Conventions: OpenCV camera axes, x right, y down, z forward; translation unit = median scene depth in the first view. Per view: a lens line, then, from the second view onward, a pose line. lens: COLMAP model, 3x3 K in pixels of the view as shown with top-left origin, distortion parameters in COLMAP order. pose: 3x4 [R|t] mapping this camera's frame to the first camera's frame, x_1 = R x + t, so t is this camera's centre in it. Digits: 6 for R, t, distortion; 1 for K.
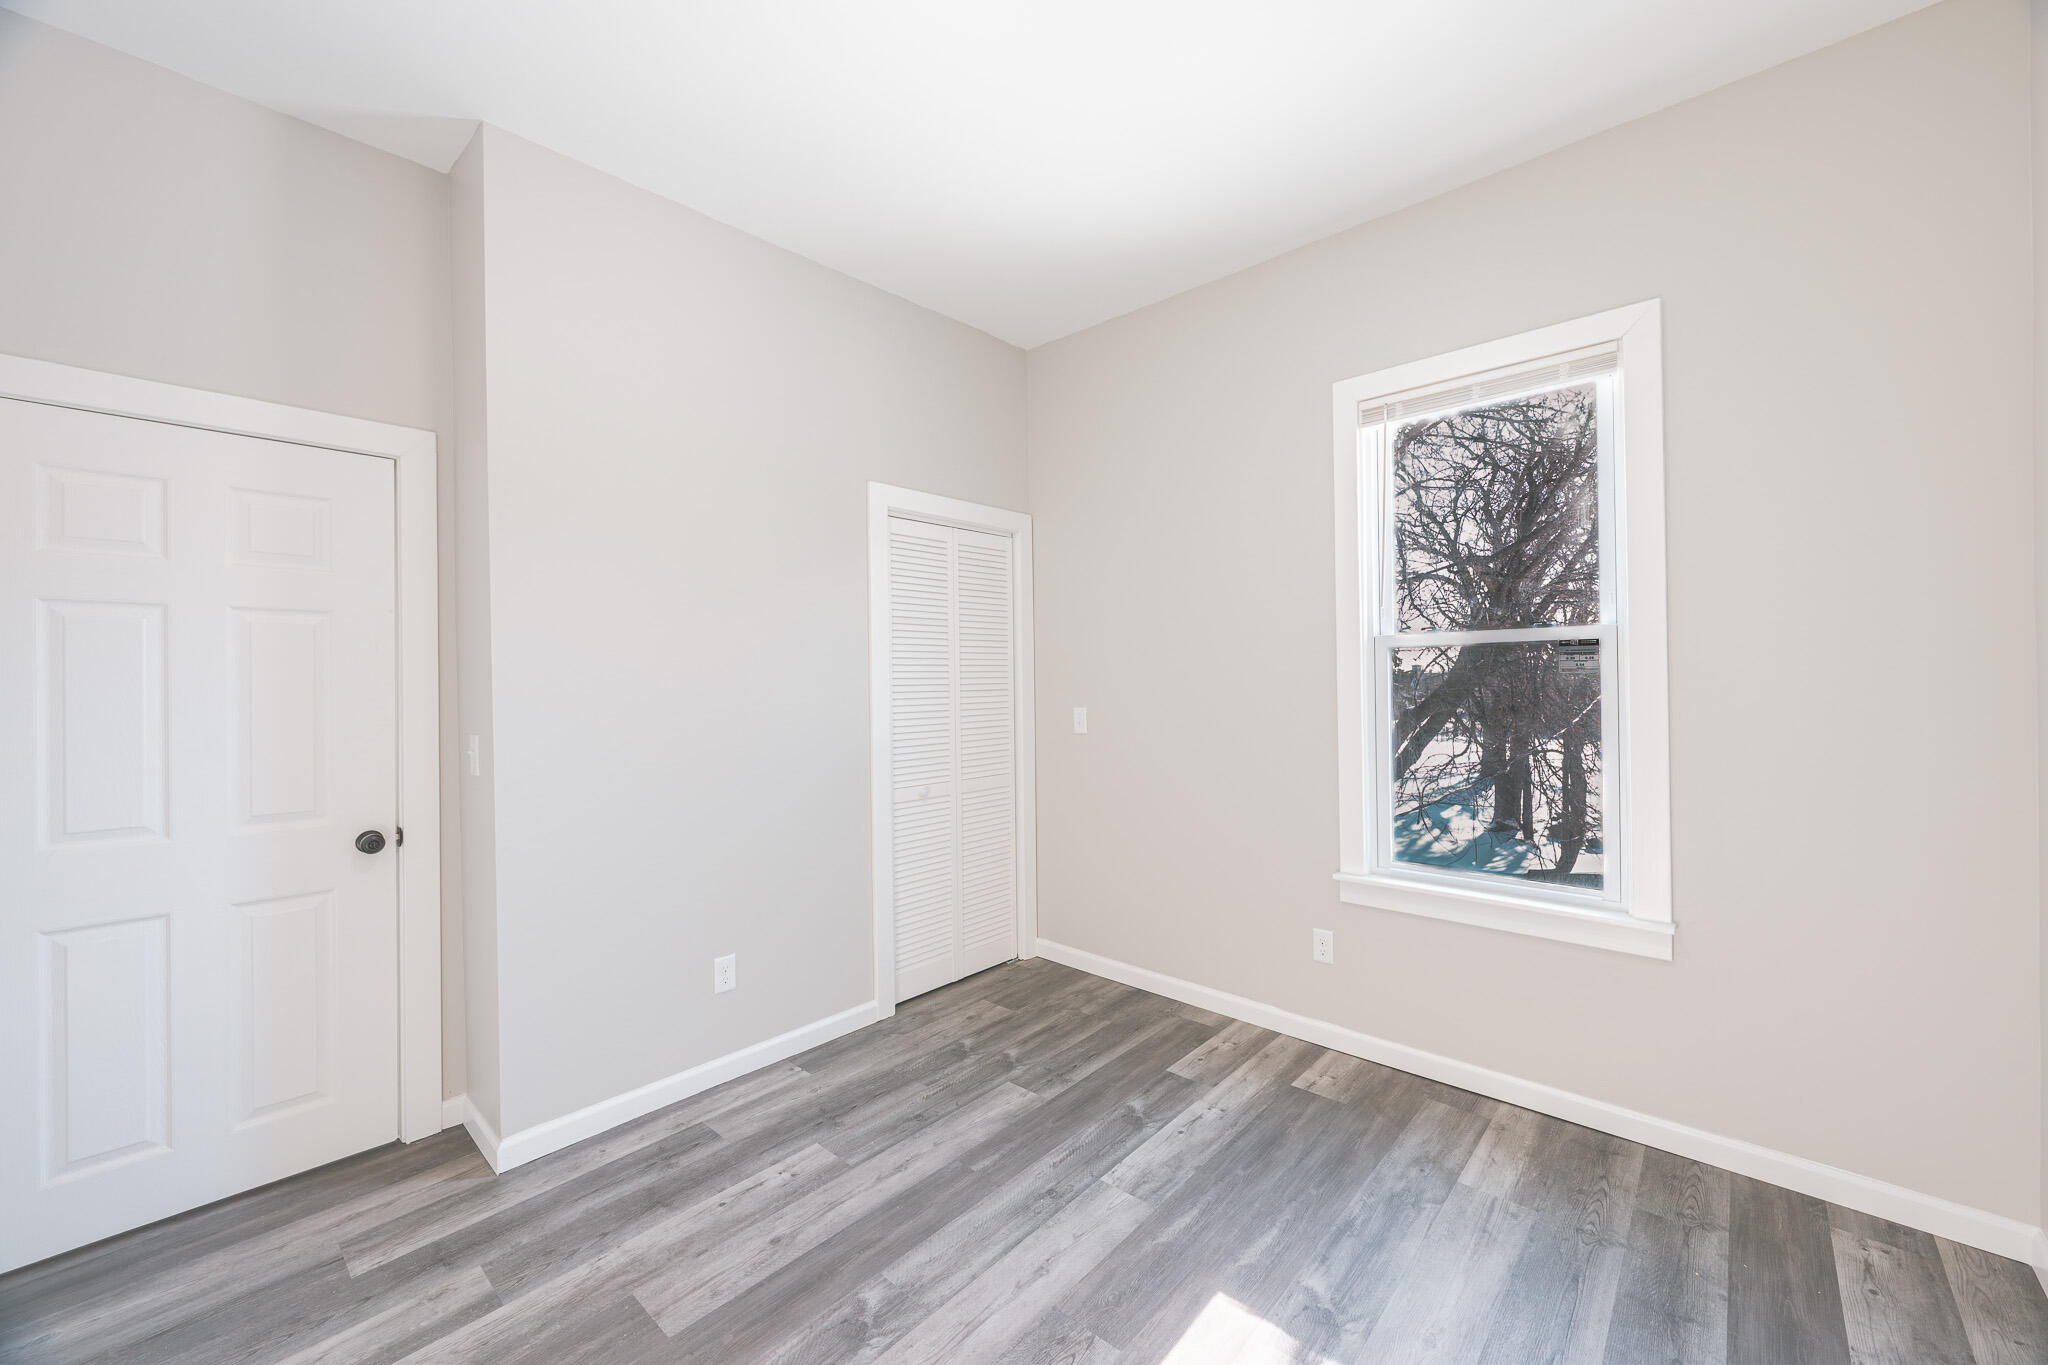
lens RADIAL K [[797.1, 0, 1034.3], [0, 797.1, 677.1], [0, 0, 1]] dist [-0.000027, -0.000007]
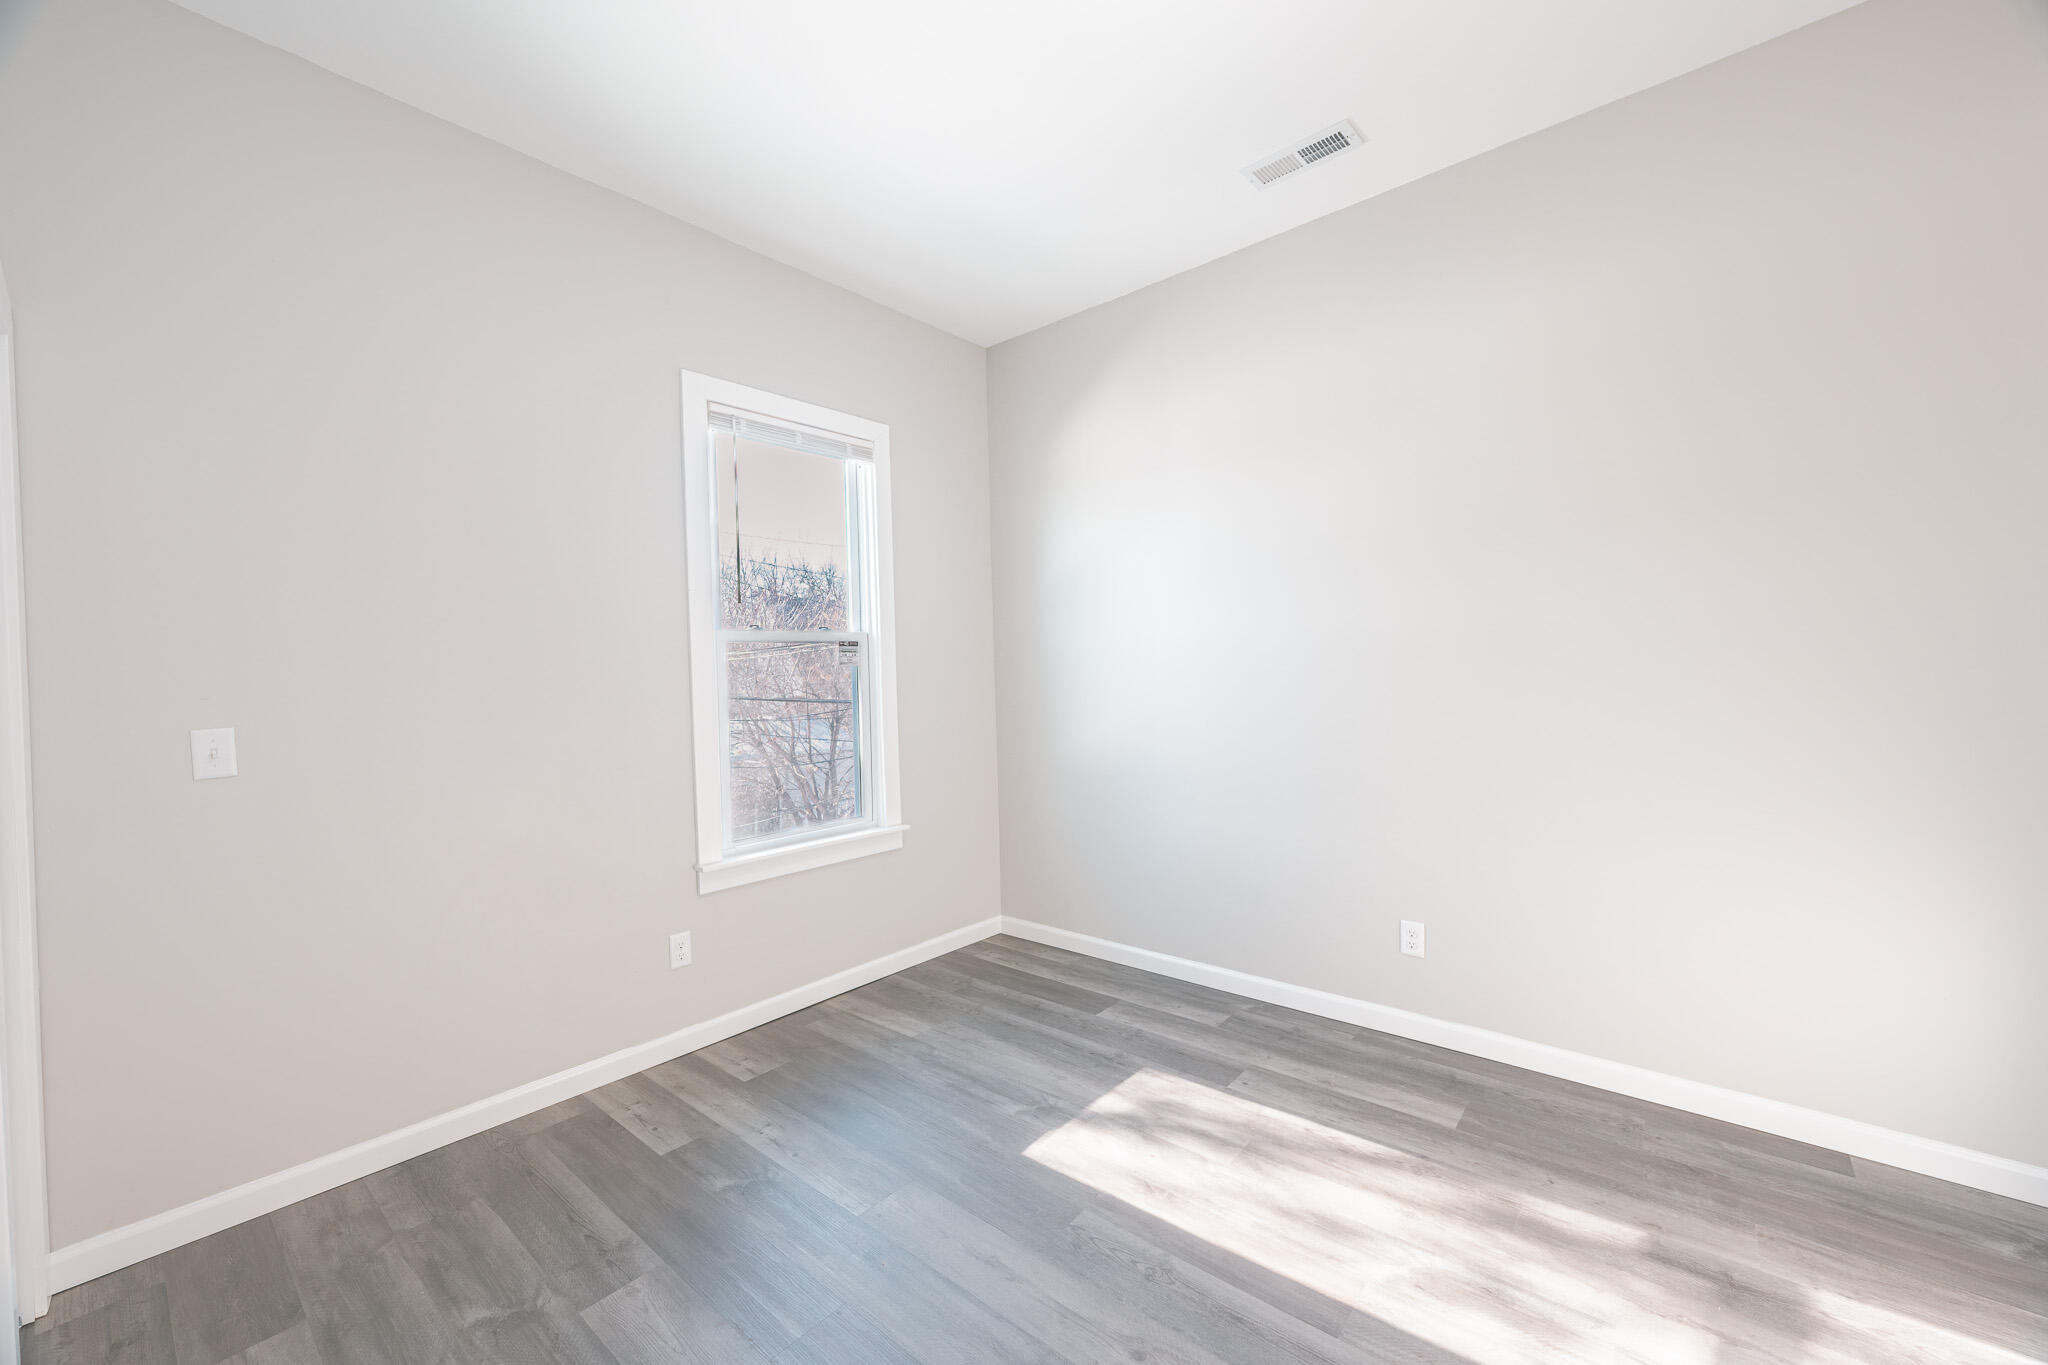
lens RADIAL K [[797.1, 0, 1022.8], [0, 797.1, 666.2], [0, 0, 1]] dist [-0.000027, -0.000007]
pose [[-0.018913, 0.019575, 0.999629, -0.675194], [0.024962, 0.999506, -0.019100, 0.029874], [-0.999509, 0.024592, -0.019392, 0.669690]]
